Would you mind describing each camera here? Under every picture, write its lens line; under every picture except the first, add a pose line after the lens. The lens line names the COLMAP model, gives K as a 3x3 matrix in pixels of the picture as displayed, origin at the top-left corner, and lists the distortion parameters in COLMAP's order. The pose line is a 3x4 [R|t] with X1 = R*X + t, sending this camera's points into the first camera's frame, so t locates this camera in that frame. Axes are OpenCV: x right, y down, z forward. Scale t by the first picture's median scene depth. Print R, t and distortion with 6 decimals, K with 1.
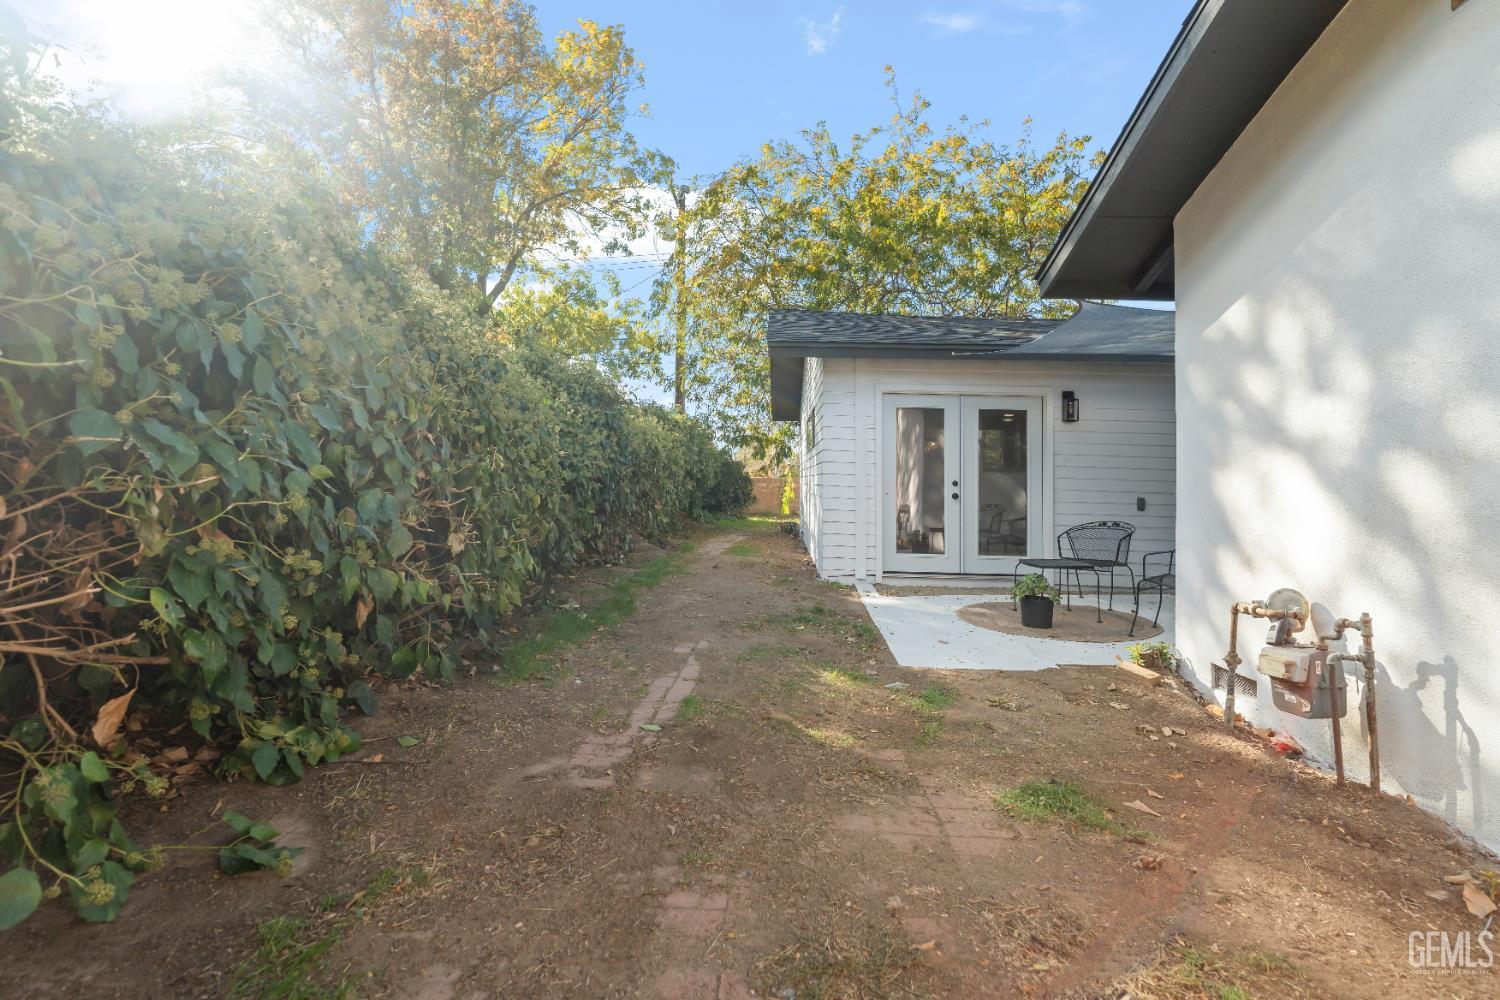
lens RADIAL K [[699.8, 0, 760.1], [0, 699.8, 494.6], [0, 0, 1]] dist [-0.023846, 0.013945]
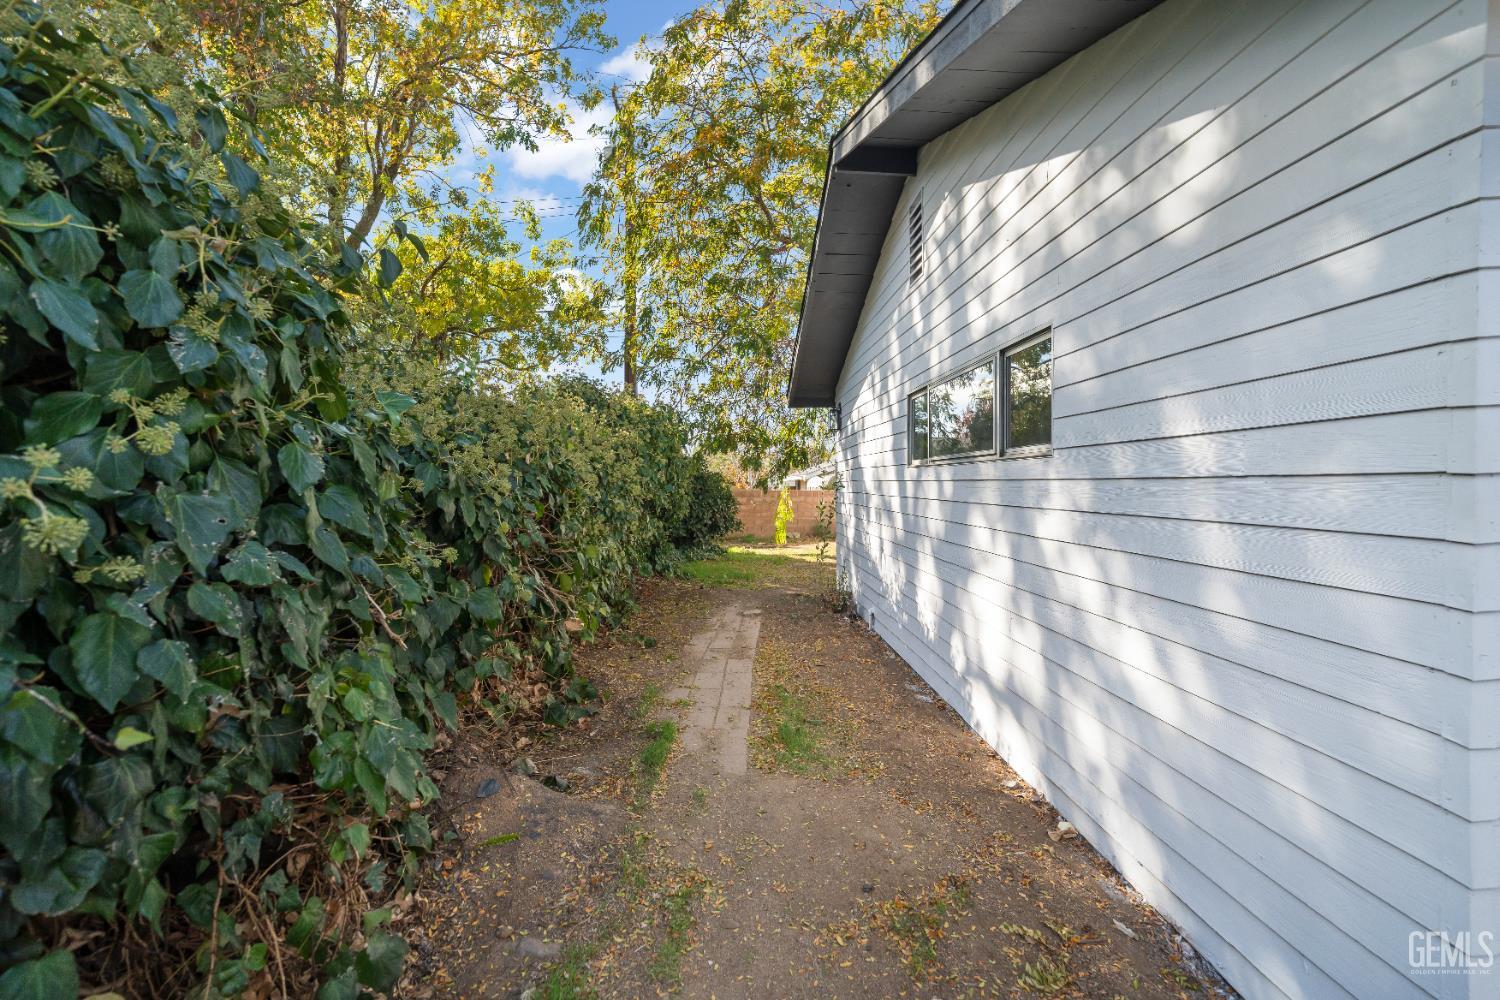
lens RADIAL K [[699.8, 0, 760.1], [0, 699.8, 494.6], [0, 0, 1]] dist [-0.023846, 0.013945]
pose [[0.997624, -0.021420, 0.065474, -0.036236], [0.021633, 0.999763, -0.002557, -0.024656], [-0.065404, 0.003967, 0.997851, 0.319575]]
